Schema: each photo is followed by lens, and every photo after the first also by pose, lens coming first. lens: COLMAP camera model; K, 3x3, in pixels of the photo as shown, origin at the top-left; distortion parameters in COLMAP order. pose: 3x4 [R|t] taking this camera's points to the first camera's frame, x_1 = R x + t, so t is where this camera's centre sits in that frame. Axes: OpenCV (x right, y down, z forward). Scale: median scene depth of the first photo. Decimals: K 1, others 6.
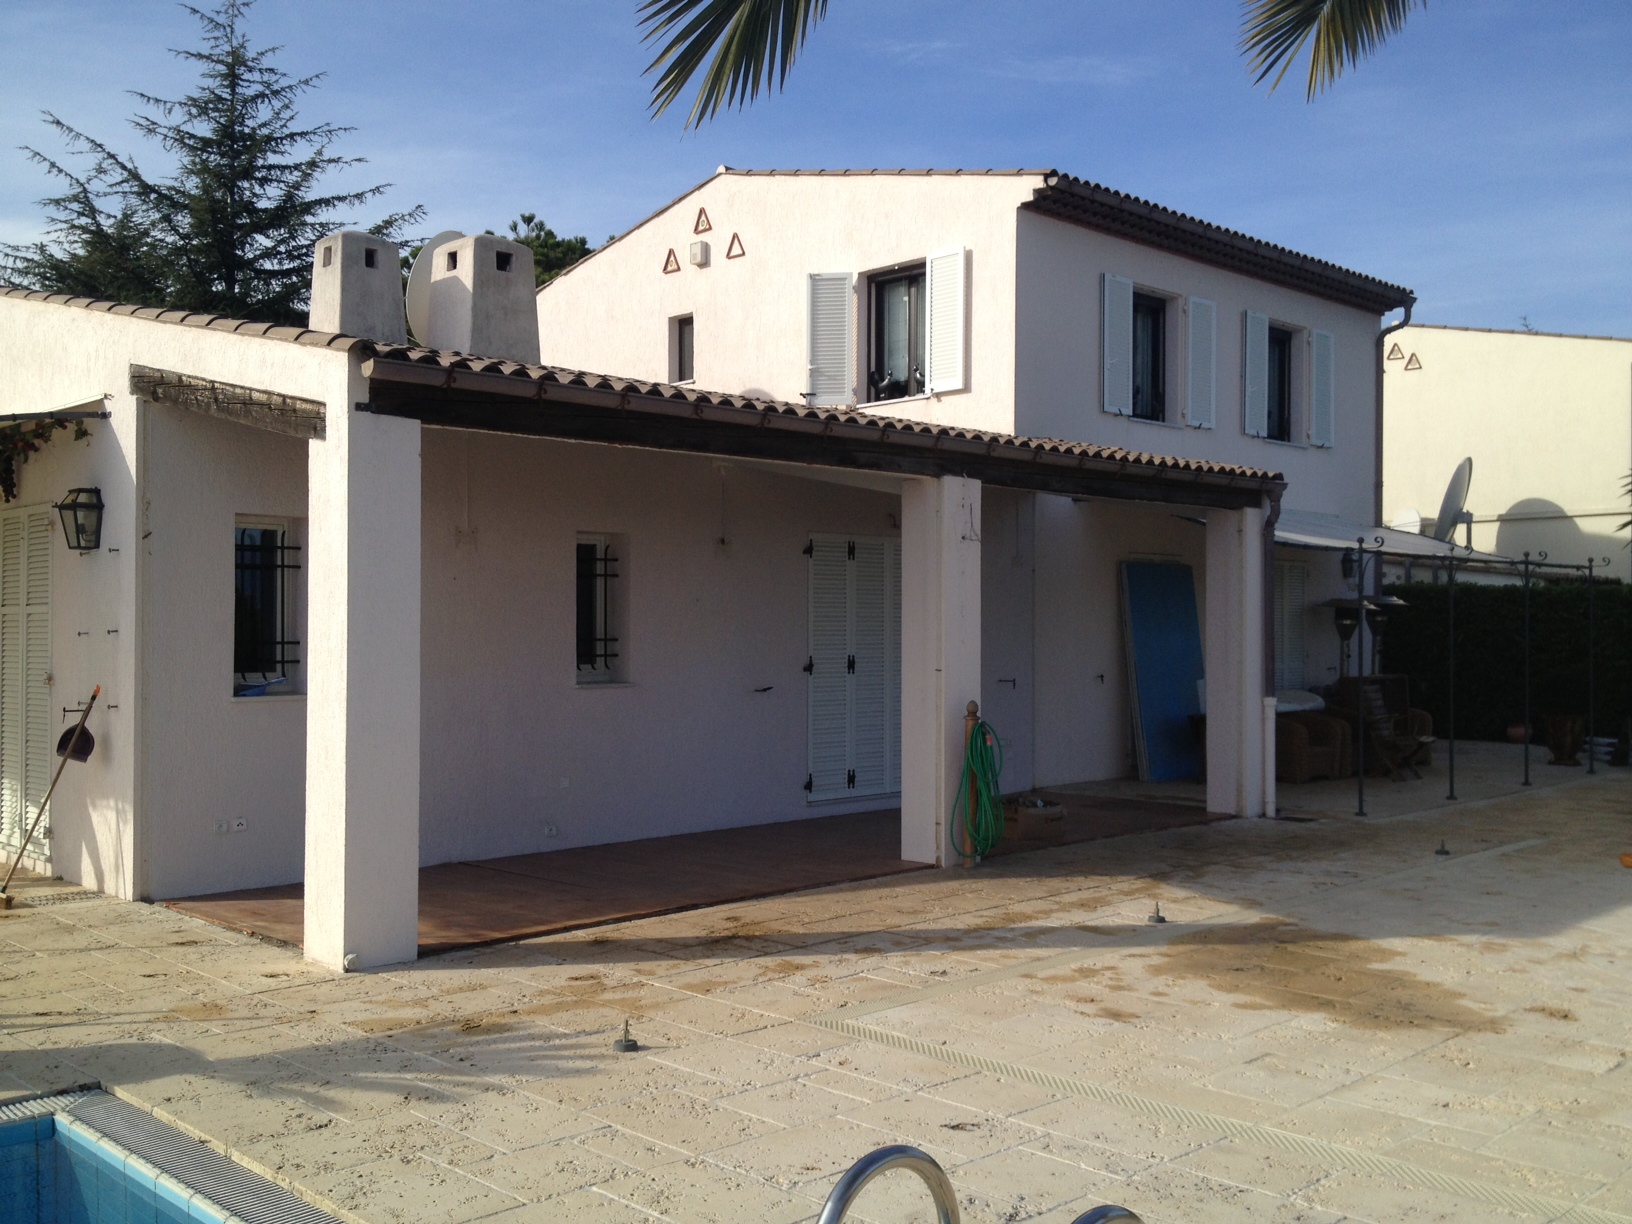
lens RADIAL K [[1606.0, 0, 816.0], [0, 1606.0, 612.0], [0, 0, 1]] dist [-0.040884, -0.195637]
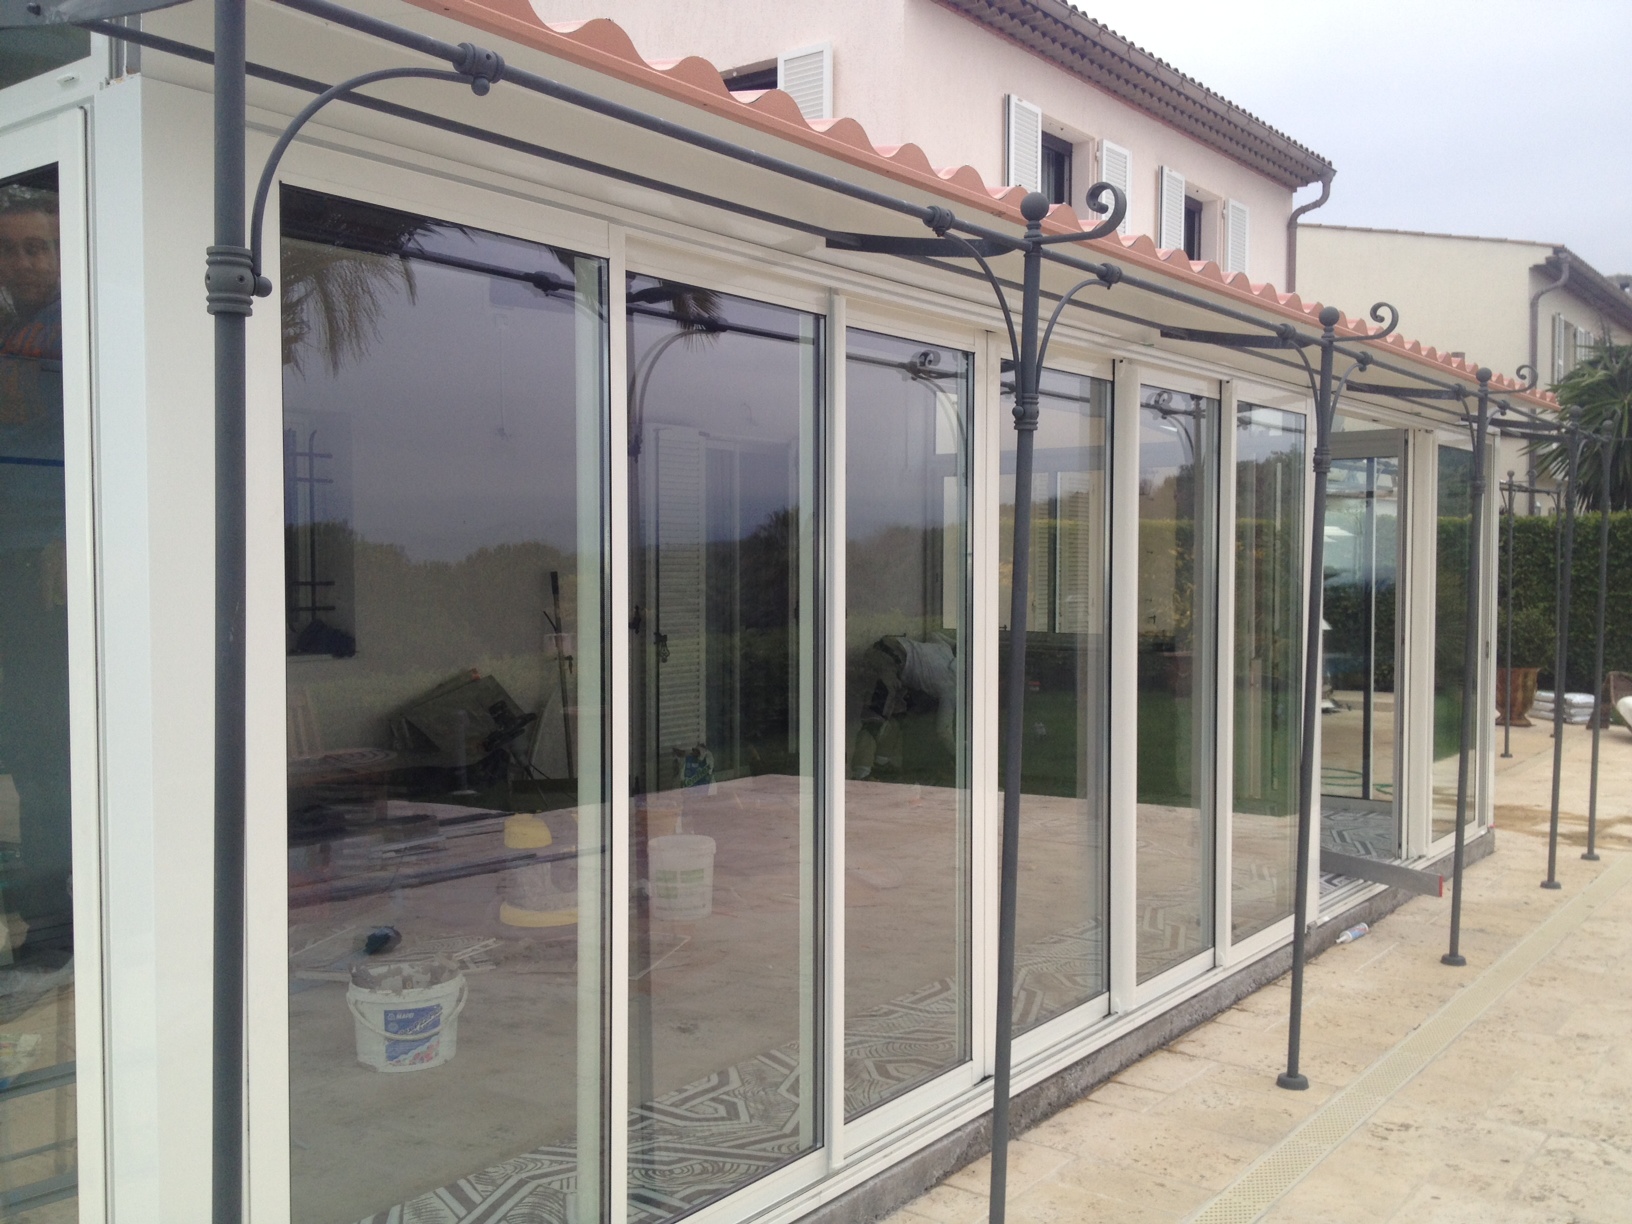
lens RADIAL K [[1555.1, 0, 816.0], [0, 1555.1, 614.6], [0, 0, 1]] dist [0.161082, -0.193690]
pose [[0.990060, -0.009700, 0.140309, -0.015039], [0.004585, 0.999315, 0.036734, 0.004648], [-0.140569, -0.035725, 0.989426, 0.230298]]
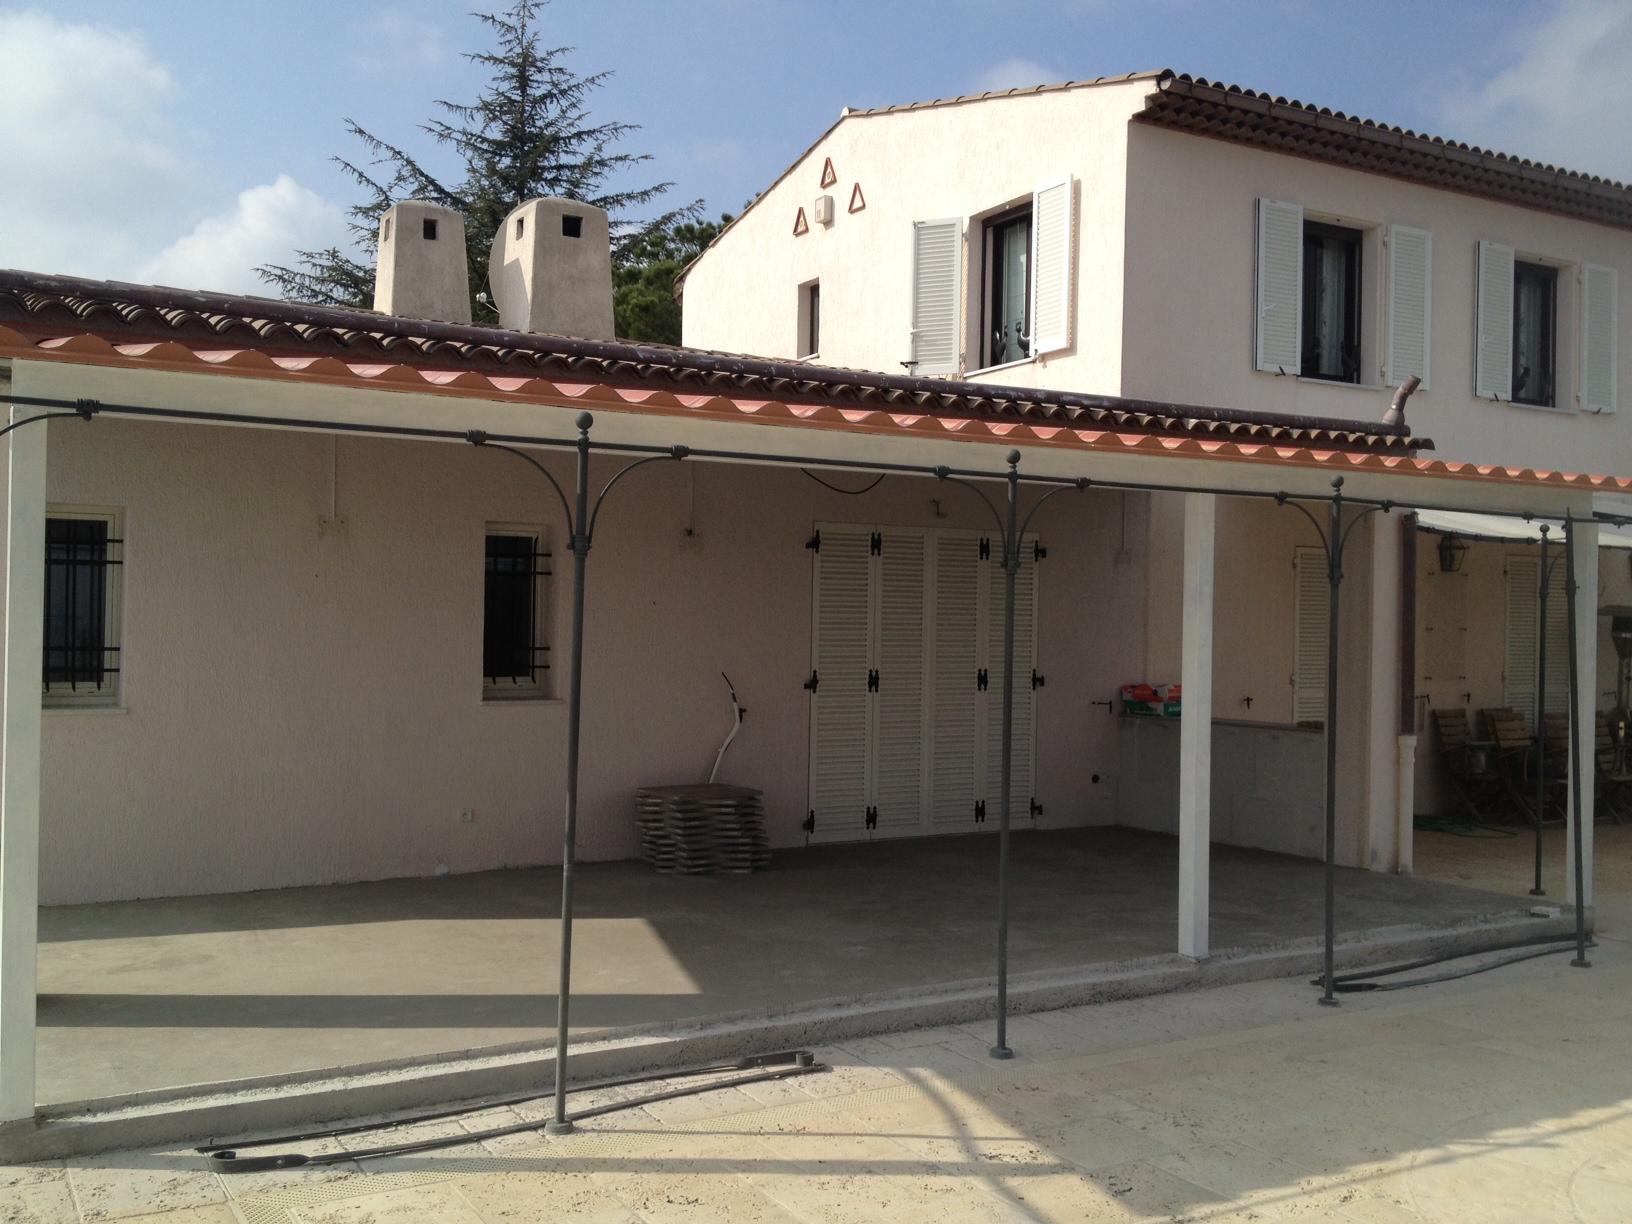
lens RADIAL K [[1617.4, 0, 816.0], [0, 1617.4, 612.0], [0, 0, 1]] dist [-0.068744, 0.014294]
pose [[0.966159, 0.004694, -0.257906, 0.150661], [-0.005697, 0.999979, -0.003145, 0.000139], [0.257886, 0.004508, 0.966165, 0.141076]]
